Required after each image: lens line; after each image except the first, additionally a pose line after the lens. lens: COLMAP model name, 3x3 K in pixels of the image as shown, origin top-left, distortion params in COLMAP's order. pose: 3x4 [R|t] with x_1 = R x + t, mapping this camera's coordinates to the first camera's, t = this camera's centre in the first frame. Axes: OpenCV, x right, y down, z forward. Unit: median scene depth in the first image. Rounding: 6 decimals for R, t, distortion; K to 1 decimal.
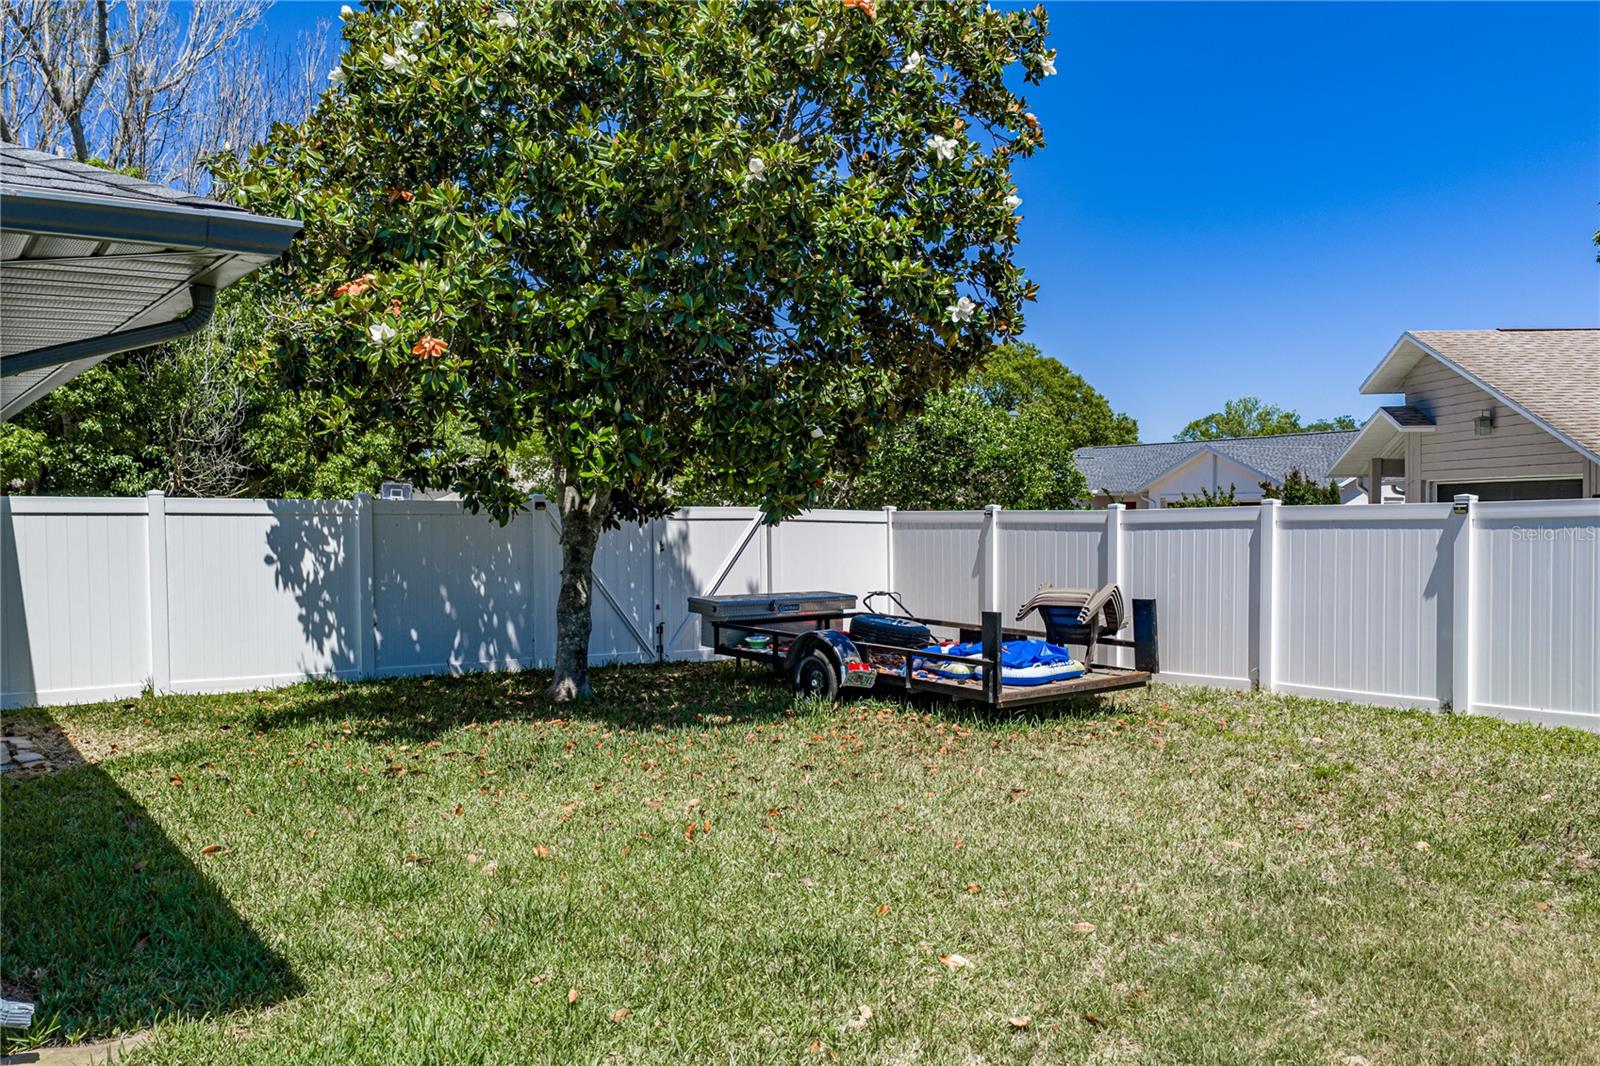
lens RADIAL K [[1325.6, 0, 802.1], [0, 1325.6, 537.2], [0, 0, 1]] dist [0.031539, -0.010060]
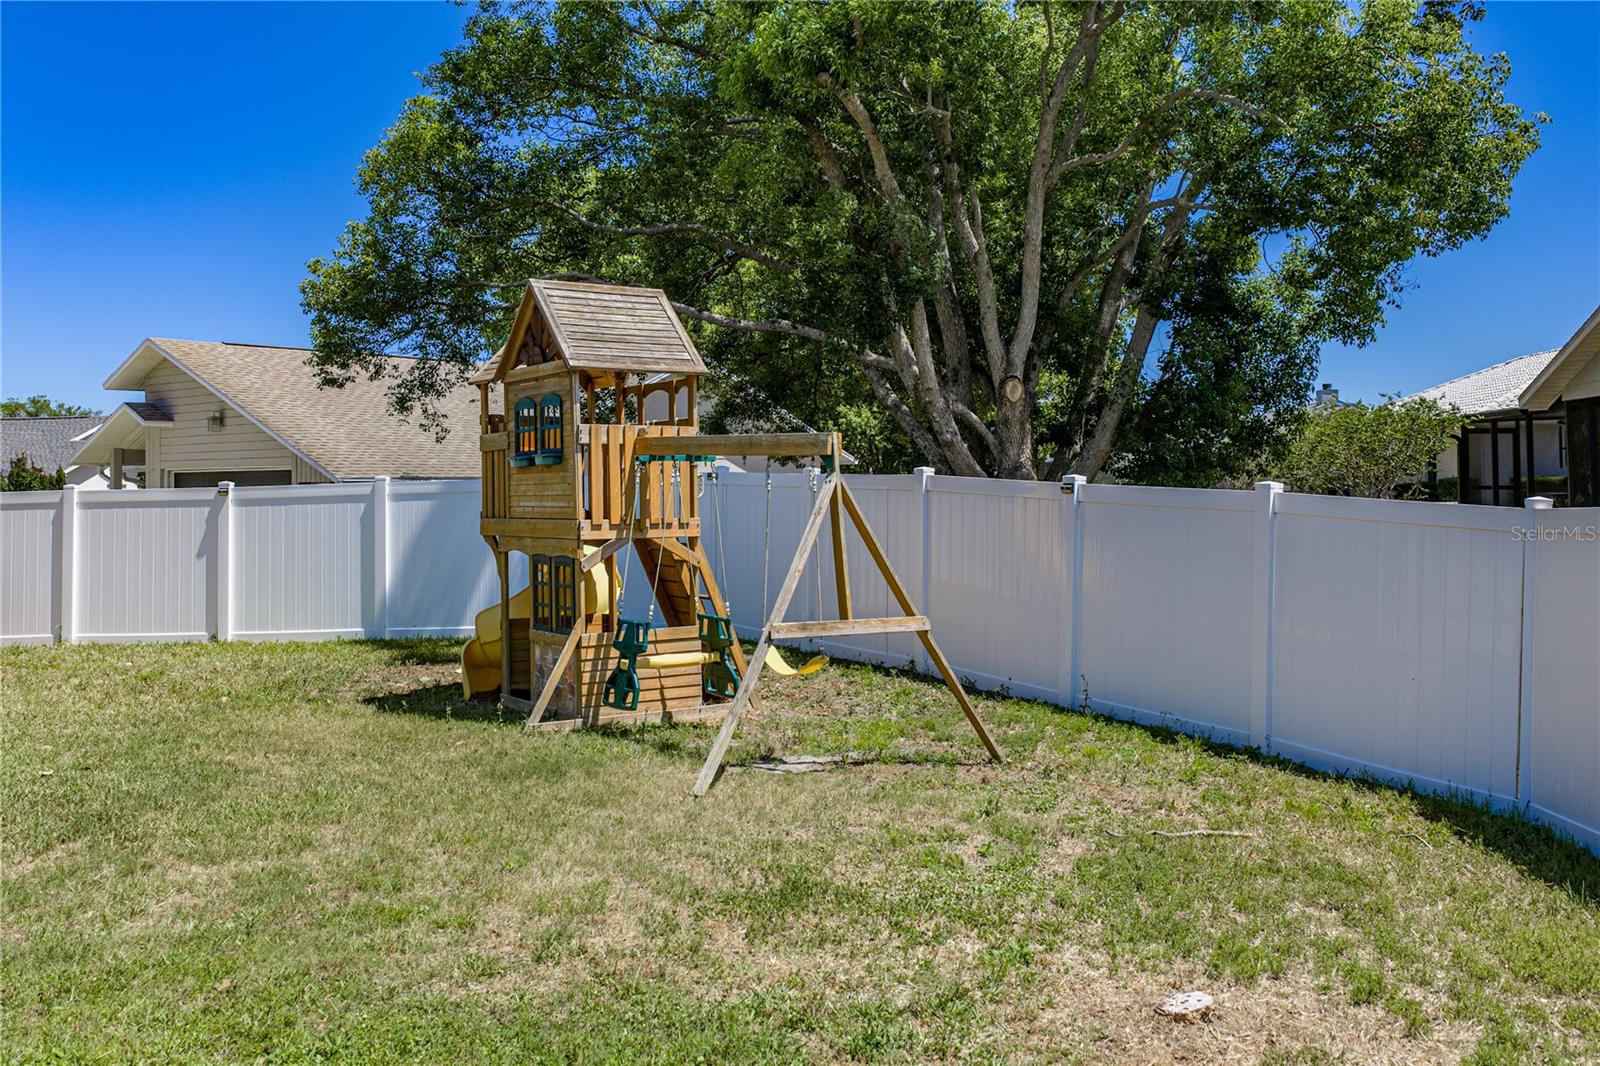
lens RADIAL K [[1395.0, 0, 720.1], [0, 1395.0, 451.1], [0, 0, 1]] dist [0.007460, 0.115563]
pose [[0.670315, 0.019139, 0.741830, -0.113323], [0.020674, 0.998798, -0.044450, 0.005428], [-0.741789, 0.045132, 0.669113, -0.168442]]
